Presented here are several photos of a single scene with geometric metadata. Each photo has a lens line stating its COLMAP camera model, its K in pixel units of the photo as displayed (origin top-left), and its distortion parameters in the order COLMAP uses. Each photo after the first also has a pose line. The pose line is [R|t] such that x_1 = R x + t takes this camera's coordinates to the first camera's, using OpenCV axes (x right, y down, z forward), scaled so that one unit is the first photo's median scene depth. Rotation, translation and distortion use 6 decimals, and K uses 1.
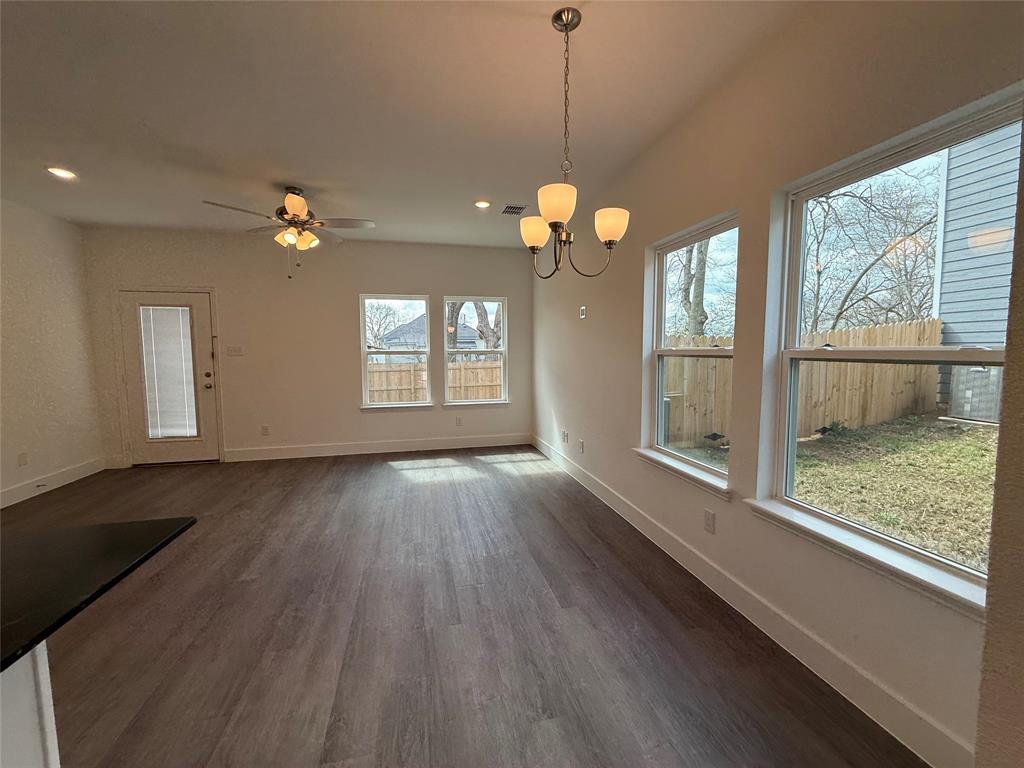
lens RADIAL K [[408.4, 0, 508.9], [0, 408.4, 383.6], [0, 0, 1]] dist [-0.000289, -0.000141]
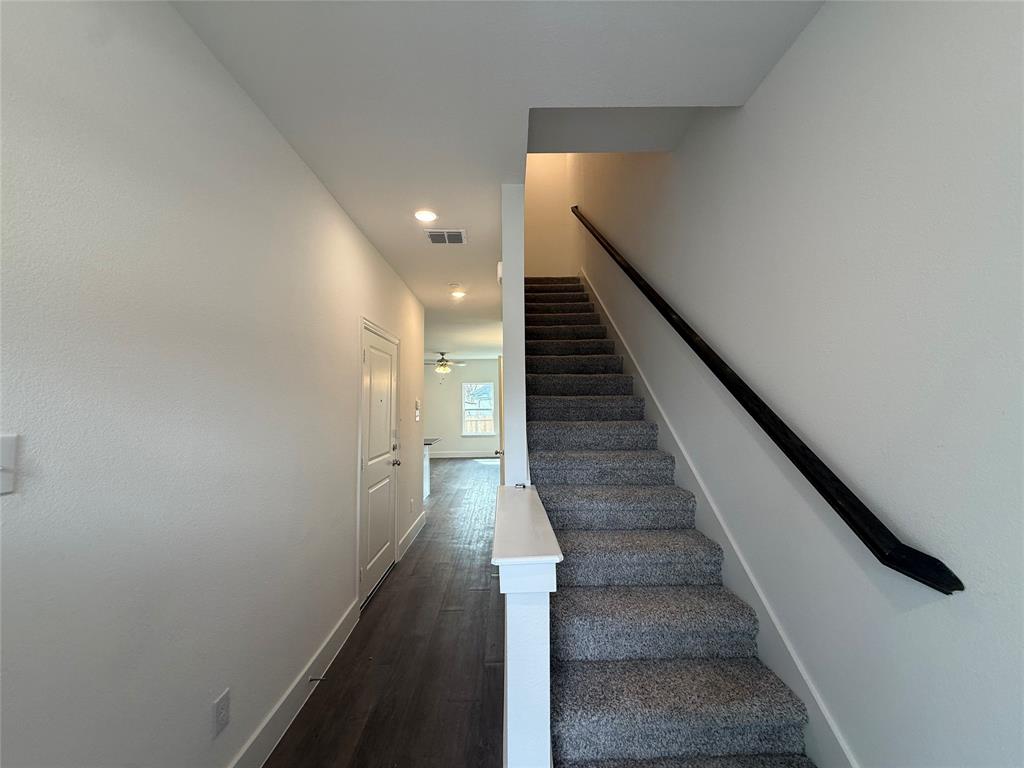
lens RADIAL K [[408.4, 0, 508.9], [0, 408.4, 383.6], [0, 0, 1]] dist [-0.000289, -0.000141]
pose [[0.976663, -0.015231, -0.214236, 0.379075], [-0.012272, 0.991895, -0.126466, 0.066888], [0.214426, 0.126144, 0.968560, -1.166215]]
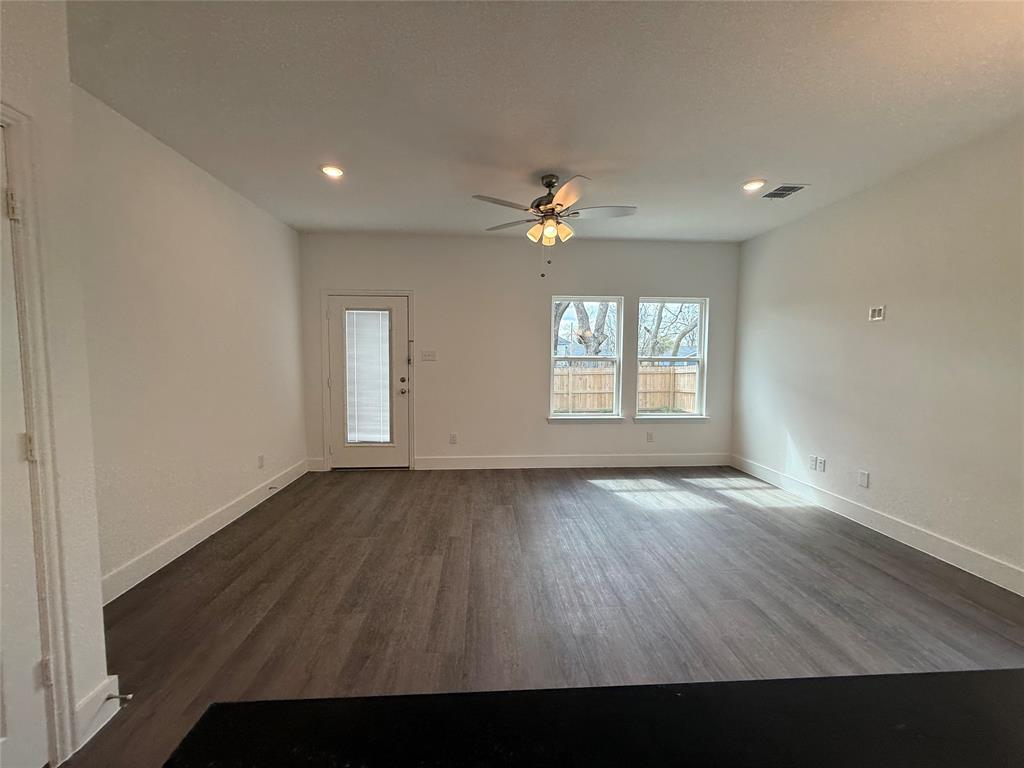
lens RADIAL K [[411.0, 0, 512.0], [0, 411.0, 384.0], [0, 0, 1]] dist [-0.001947, -0.000246]
pose [[0.986726, 0.021682, -0.160937, -0.322623], [-0.023529, 0.999677, -0.009576, -0.008536], [0.160677, 0.013235, 0.986918, 0.072261]]
